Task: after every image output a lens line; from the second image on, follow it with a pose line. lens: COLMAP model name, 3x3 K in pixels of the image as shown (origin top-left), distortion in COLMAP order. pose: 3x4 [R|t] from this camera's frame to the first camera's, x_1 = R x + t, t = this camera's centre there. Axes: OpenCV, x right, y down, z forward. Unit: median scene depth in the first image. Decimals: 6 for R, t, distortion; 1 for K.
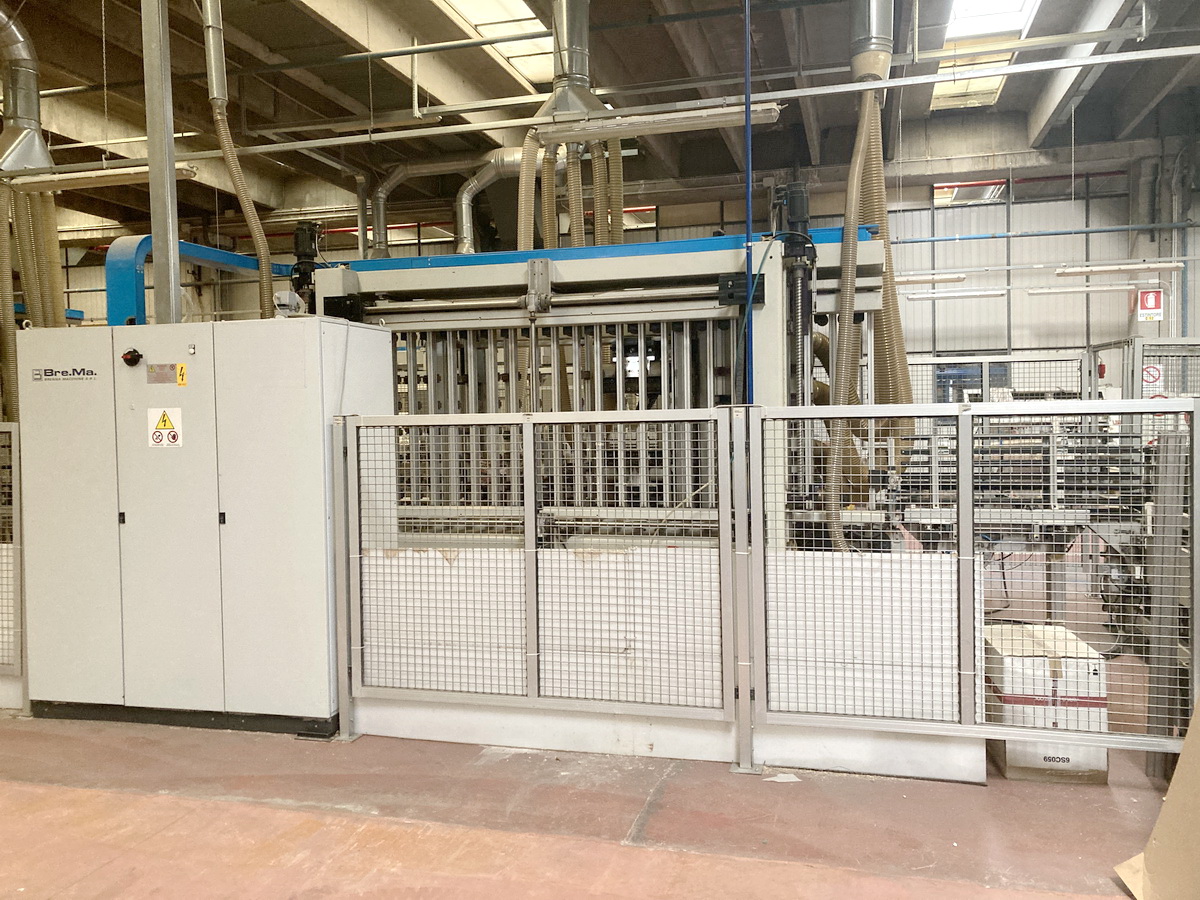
lens RADIAL K [[983.4, 0, 595.3], [0, 983.4, 441.5], [0, 0, 1]] dist [0.037044, -0.027502]
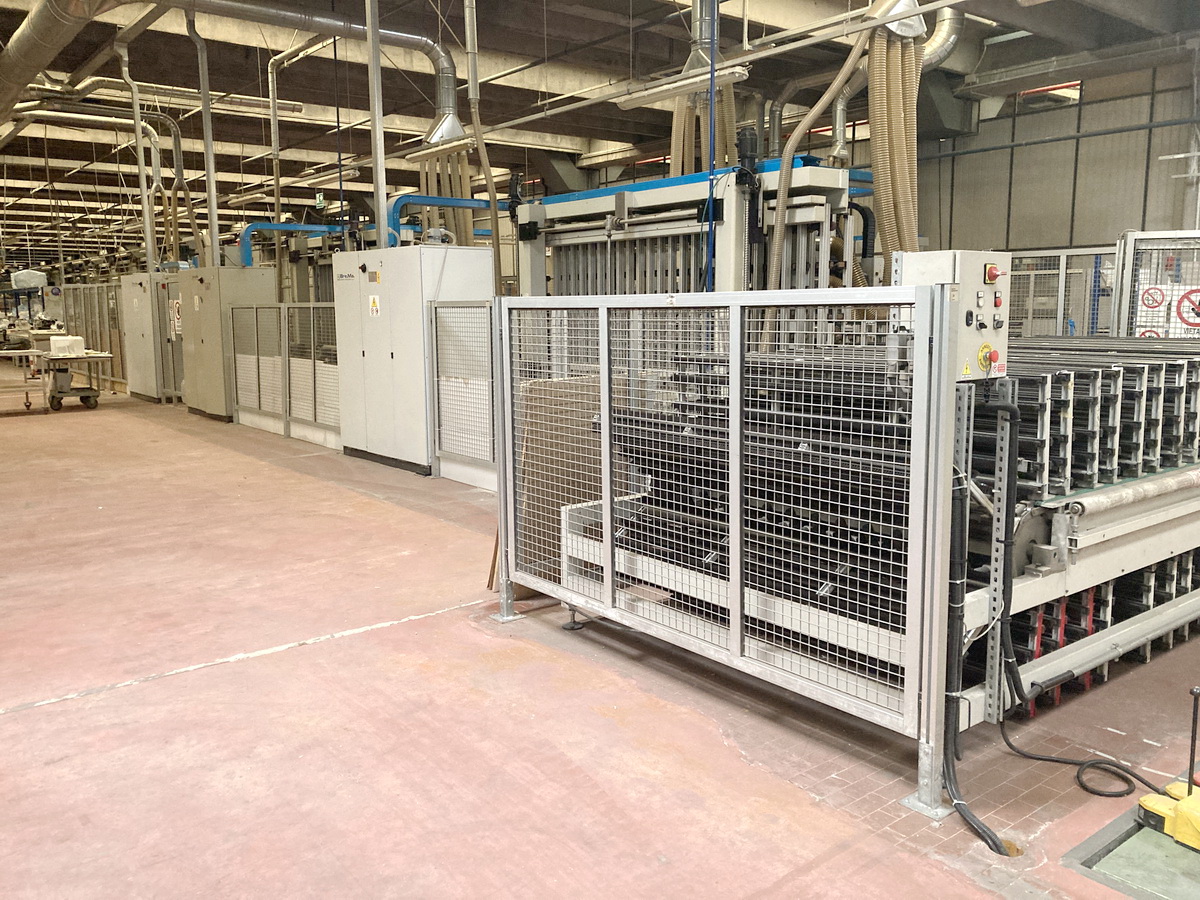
lens RADIAL K [[983.4, 0, 602.7], [0, 983.4, 453.4], [0, 0, 1]] dist [0.037044, -0.027502]
pose [[0.806671, 0.100463, -0.582399, 0.857088], [-0.025878, 0.990505, 0.135017, -0.000544], [0.590434, -0.093843, 0.801612, -0.225336]]
